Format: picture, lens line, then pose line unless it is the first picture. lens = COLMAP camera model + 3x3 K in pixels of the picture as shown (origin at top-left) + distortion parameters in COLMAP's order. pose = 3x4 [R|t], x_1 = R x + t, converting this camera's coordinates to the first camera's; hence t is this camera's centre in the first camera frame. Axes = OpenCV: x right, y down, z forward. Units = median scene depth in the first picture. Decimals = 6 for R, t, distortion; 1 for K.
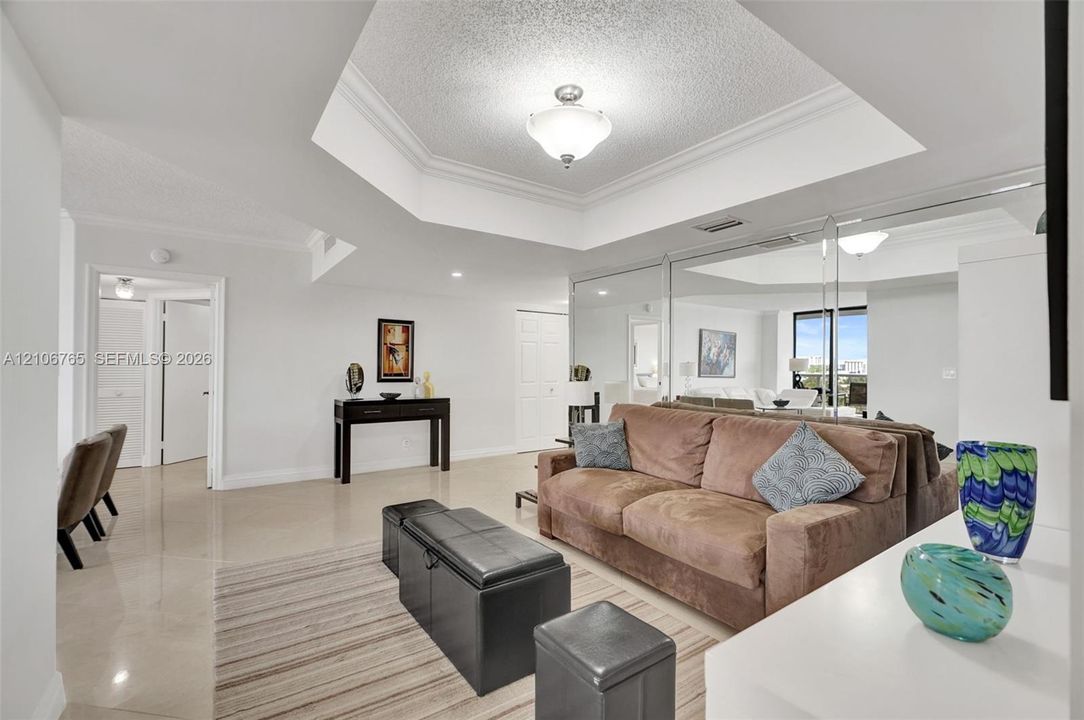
lens RADIAL K [[480.8, 0, 542.6], [0, 480.8, 360.9], [0, 0, 1]] dist [0.000091, 0.000007]
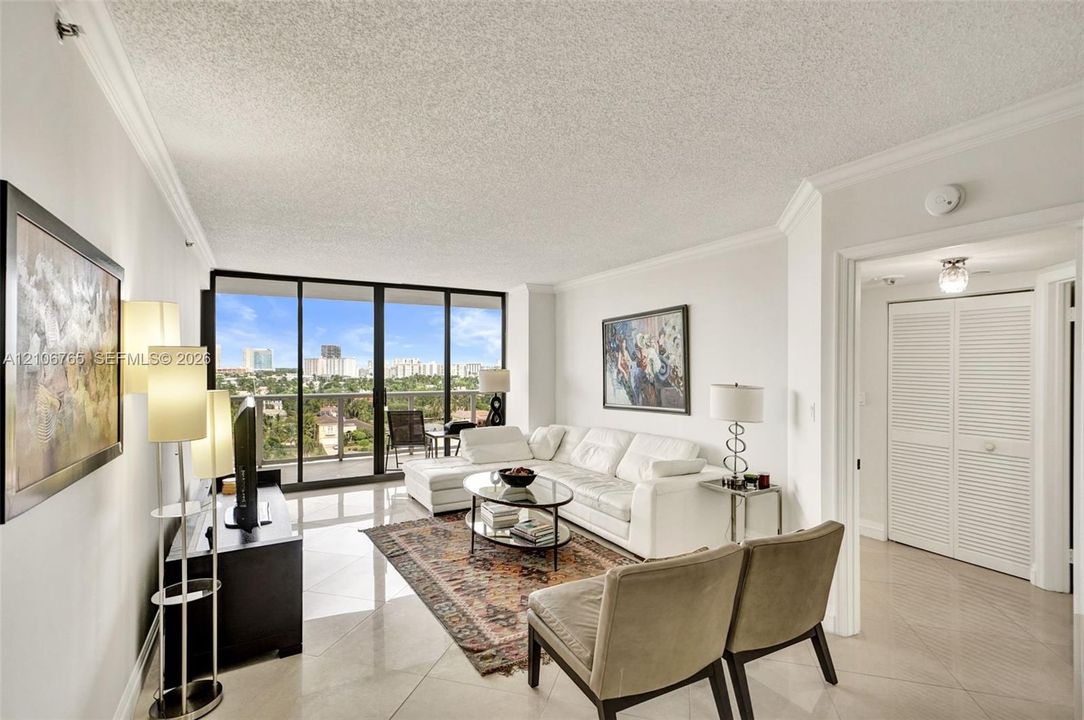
lens RADIAL K [[507.3, 0, 539.3], [0, 507.3, 364.9], [0, 0, 1]] dist [-0.002160, -0.000151]
pose [[-0.110549, -0.000714, -0.993870, -0.202148], [0.006386, 0.999979, -0.001429, -0.045891], [0.993850, -0.006505, -0.110542, 0.568349]]
